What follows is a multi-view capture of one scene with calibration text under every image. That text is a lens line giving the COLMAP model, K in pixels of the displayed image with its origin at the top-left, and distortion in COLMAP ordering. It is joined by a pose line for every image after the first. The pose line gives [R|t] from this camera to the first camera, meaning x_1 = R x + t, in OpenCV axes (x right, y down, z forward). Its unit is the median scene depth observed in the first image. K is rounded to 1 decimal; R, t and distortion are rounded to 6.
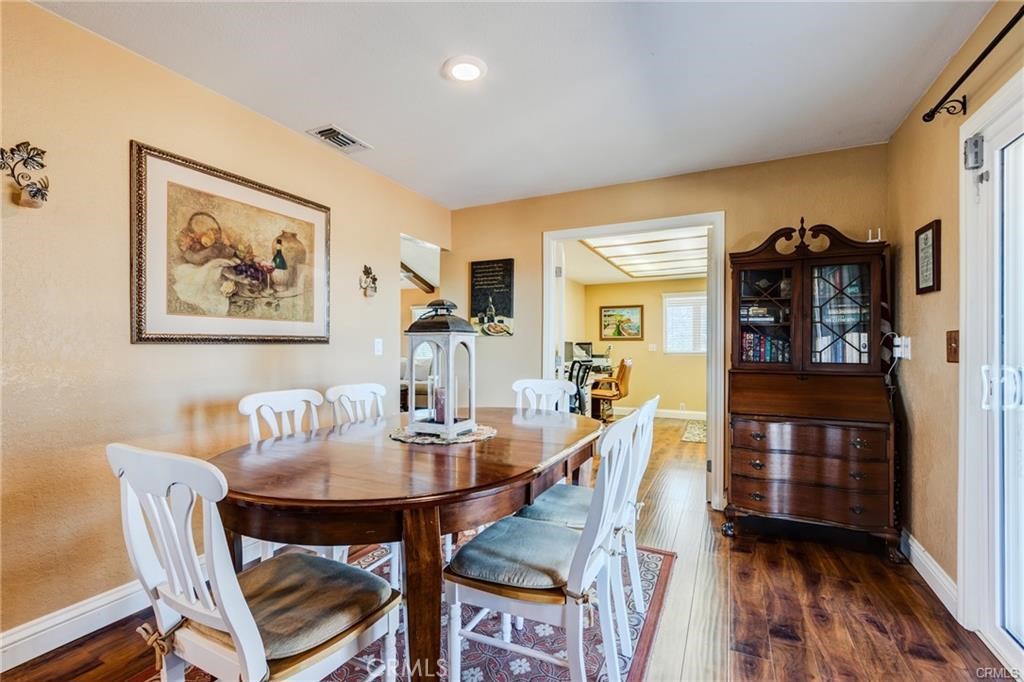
lens RADIAL K [[469.3, 0, 509.4], [0, 469.3, 345.3], [0, 0, 1]] dist [0.001741, 0.000136]
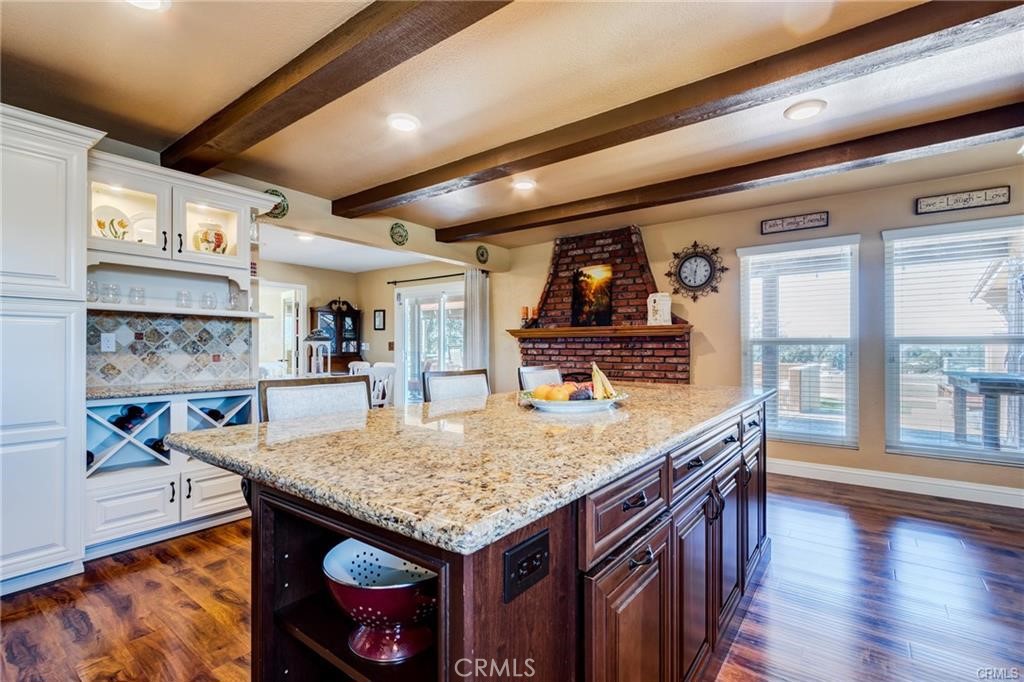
lens RADIAL K [[469.3, 0, 510.7], [0, 469.3, 343.3], [0, 0, 1]] dist [0.001741, 0.000136]
pose [[0.209529, 0.005987, 0.977784, -1.767003], [-0.003395, 0.999980, -0.005396, -0.001727], [-0.977797, -0.002189, 0.209545, -0.494618]]
